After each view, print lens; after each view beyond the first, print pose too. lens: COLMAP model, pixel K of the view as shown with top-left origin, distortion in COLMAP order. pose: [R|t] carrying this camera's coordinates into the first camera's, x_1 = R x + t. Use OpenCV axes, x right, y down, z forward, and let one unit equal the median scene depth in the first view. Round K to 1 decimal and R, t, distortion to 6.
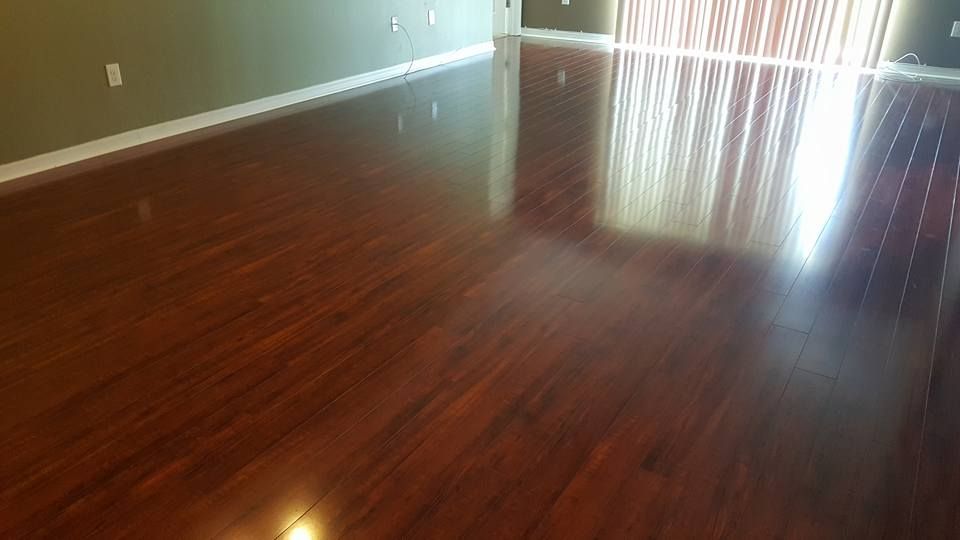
lens RADIAL K [[718.7, 0, 480.0], [0, 718.7, 270.0], [0, 0, 1]] dist [0.165130, -0.248029]
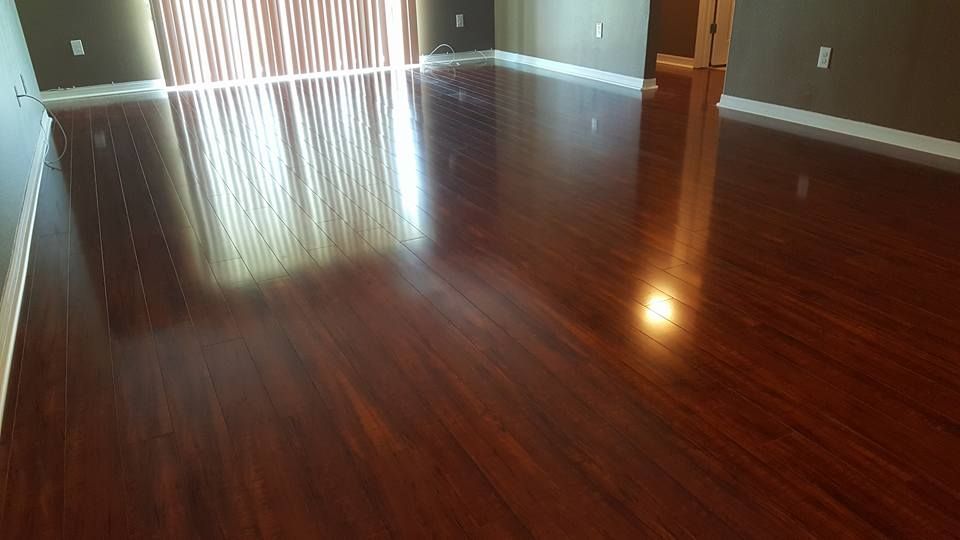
lens RADIAL K [[718.7, 0, 480.0], [0, 718.7, 270.0], [0, 0, 1]] dist [0.165130, -0.248029]
pose [[0.509030, -0.374902, 0.774814, -0.398093], [0.418478, 0.894406, 0.157840, -0.103105], [-0.752173, 0.243897, 0.612168, 0.250061]]
